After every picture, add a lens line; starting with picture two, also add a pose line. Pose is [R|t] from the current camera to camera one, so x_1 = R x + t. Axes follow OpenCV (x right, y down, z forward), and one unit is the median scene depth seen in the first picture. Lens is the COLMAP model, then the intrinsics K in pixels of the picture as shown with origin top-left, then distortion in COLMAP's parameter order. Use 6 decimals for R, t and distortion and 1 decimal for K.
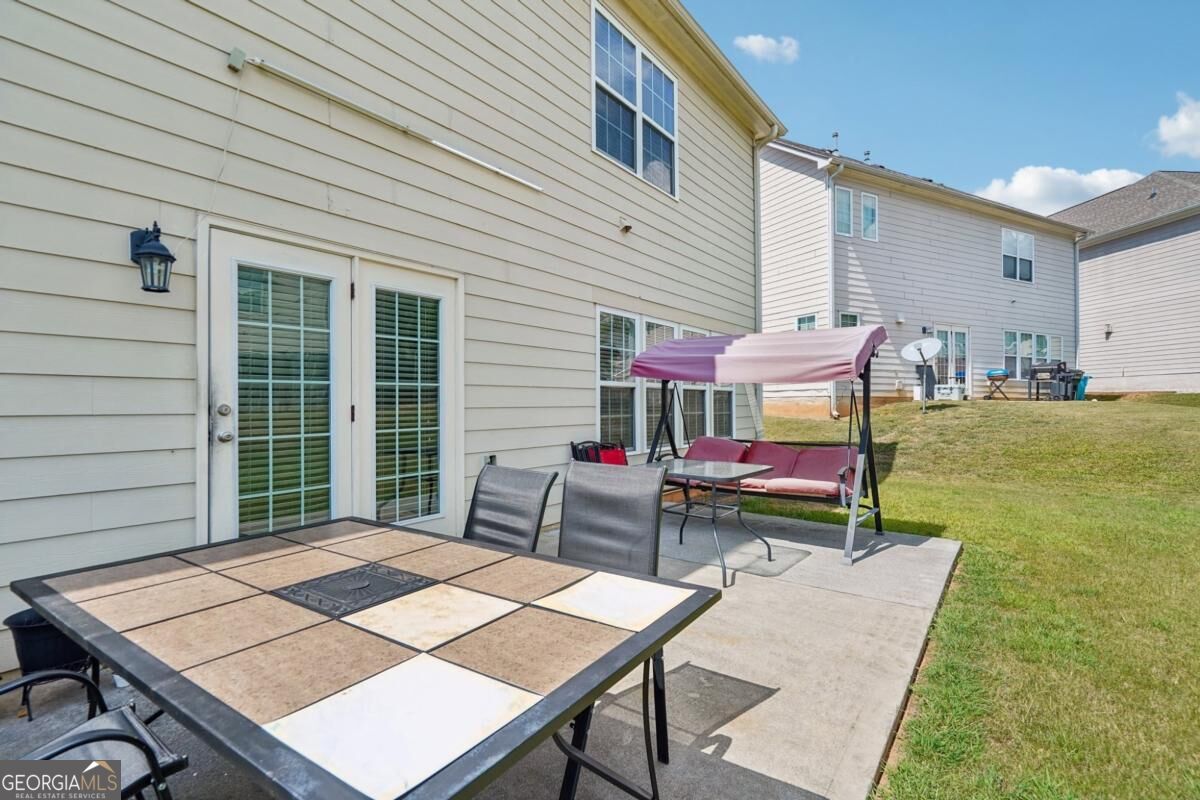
lens RADIAL K [[555.6, 0, 600.0], [0, 555.6, 400.0], [0, 0, 1]] dist [0.000535, 0.000122]
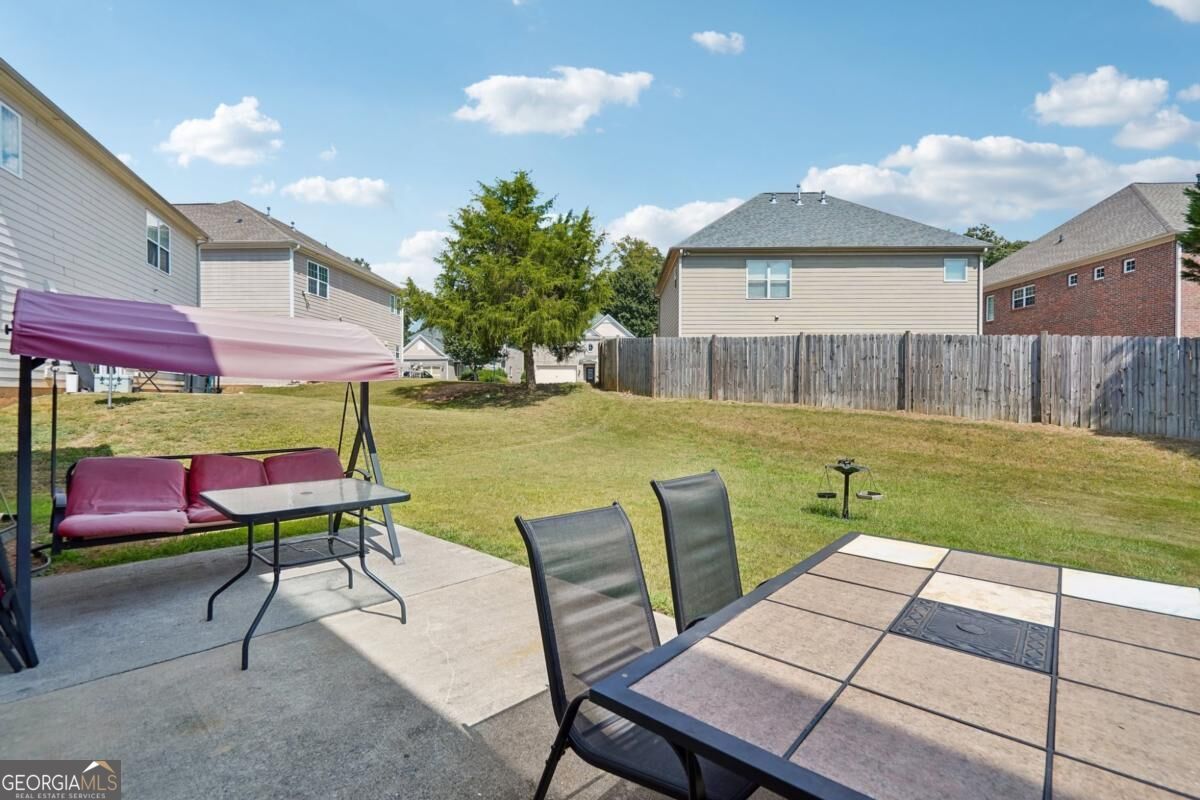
lens RADIAL K [[554.4, 0, 600.0], [0, 554.4, 400.0], [0, 0, 1]] dist [-0.023879, -0.000154]
pose [[0.114767, -0.010471, 0.993337, -0.129915], [-0.006864, 0.999912, 0.011334, -0.002346], [-0.993369, -0.008119, 0.114685, 0.143609]]
